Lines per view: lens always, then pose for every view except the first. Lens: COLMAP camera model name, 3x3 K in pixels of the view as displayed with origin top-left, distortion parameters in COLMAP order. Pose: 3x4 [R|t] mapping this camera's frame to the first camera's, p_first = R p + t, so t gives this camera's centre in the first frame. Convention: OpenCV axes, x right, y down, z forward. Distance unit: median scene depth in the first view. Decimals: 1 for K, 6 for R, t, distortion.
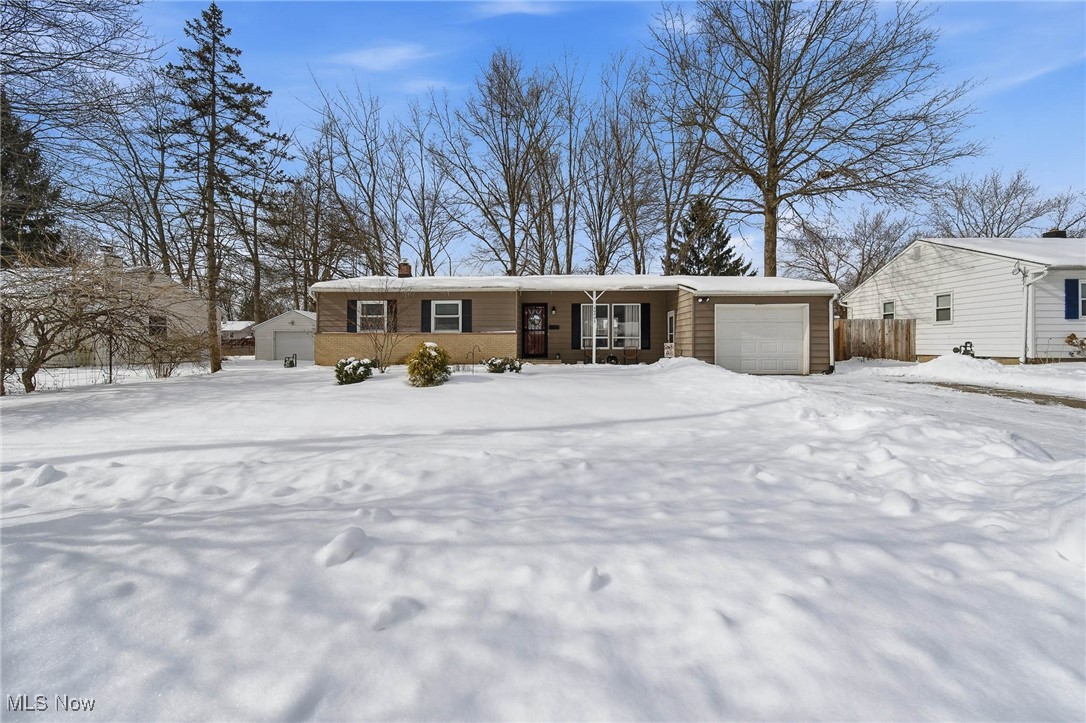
lens RADIAL K [[404.4, 0, 539.4], [0, 404.4, 348.8], [0, 0, 1]] dist [-0.000538, -0.000135]
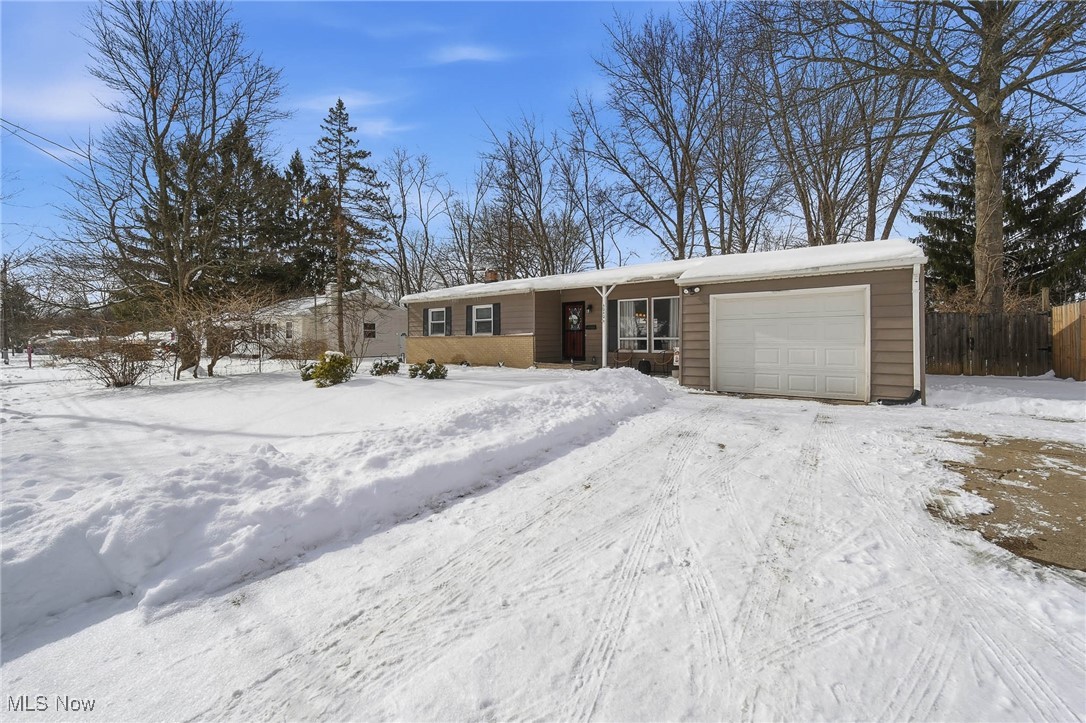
lens RADIAL K [[428.7, 0, 543.7], [0, 428.7, 336.8], [0, 0, 1]] dist [-0.001140, -0.000145]
pose [[0.824422, -0.007120, -0.565930, 0.533176], [-0.001153, 0.999898, -0.014259, -0.020635], [0.565974, 0.012408, 0.824330, 0.169591]]
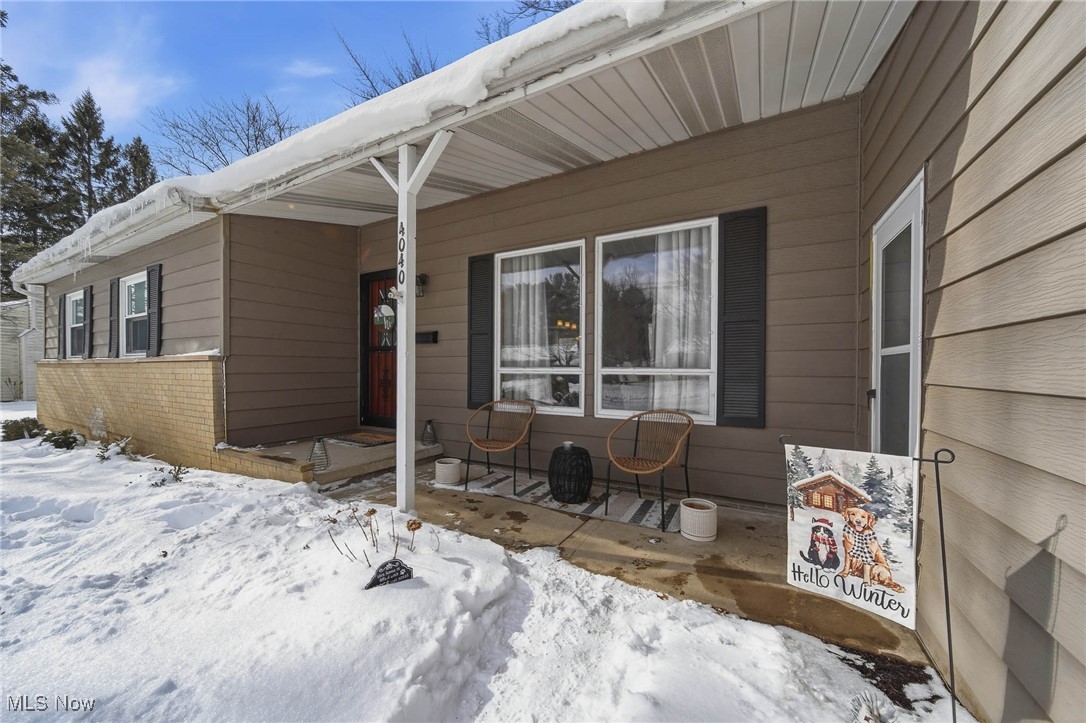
lens RADIAL K [[376.3, 0, 556.4], [0, 376.3, 368.5], [0, 0, 1]] dist [0.000486, 0.000015]
pose [[0.910291, 0.003141, -0.413956, 0.275978], [-0.004574, 0.999986, -0.002471, -0.031113], [0.413943, 0.004143, 0.910294, 0.841030]]
